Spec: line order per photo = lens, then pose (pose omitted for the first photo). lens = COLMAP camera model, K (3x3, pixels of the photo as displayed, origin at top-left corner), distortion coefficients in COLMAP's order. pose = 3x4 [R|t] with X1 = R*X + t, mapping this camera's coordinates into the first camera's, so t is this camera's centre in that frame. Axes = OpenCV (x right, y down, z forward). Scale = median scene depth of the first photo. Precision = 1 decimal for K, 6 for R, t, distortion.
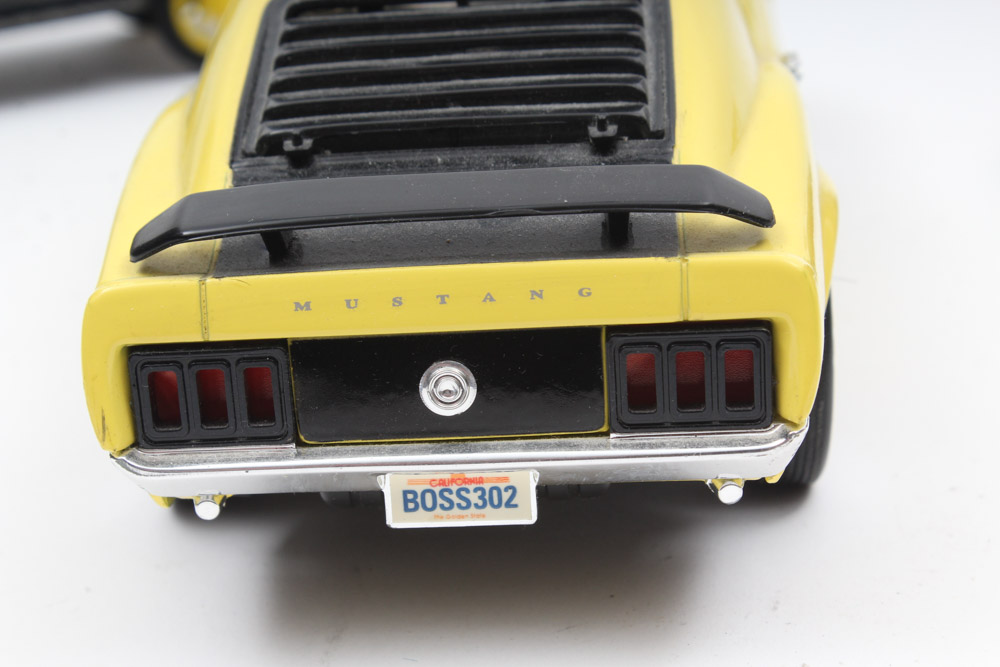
lens RADIAL K [[2277.4, 0, 500.0], [0, 2277.4, 333.5], [0, 0, 1]] dist [0.051086, 0.194976]
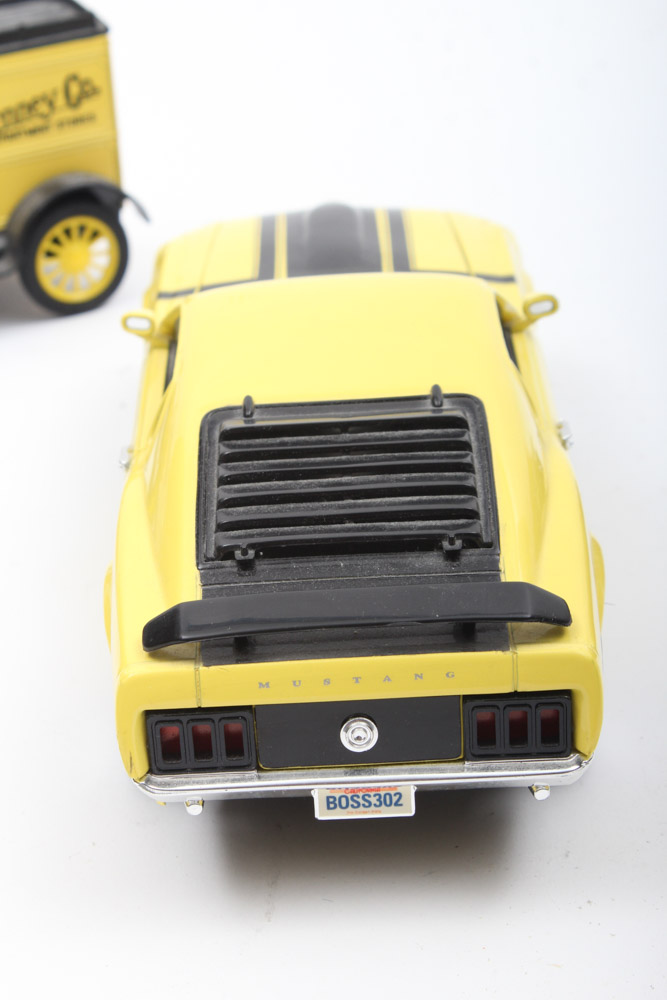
lens RADIAL K [[2277.4, 0, 333.5], [0, 2277.4, 500.0], [0, 0, 1]] dist [0.051086, 0.194976]
pose [[0.997929, -0.015696, 0.062383, -0.130000], [0.010125, 0.996013, 0.088637, -0.262262], [-0.063526, -0.087822, 0.994109, -0.488484]]
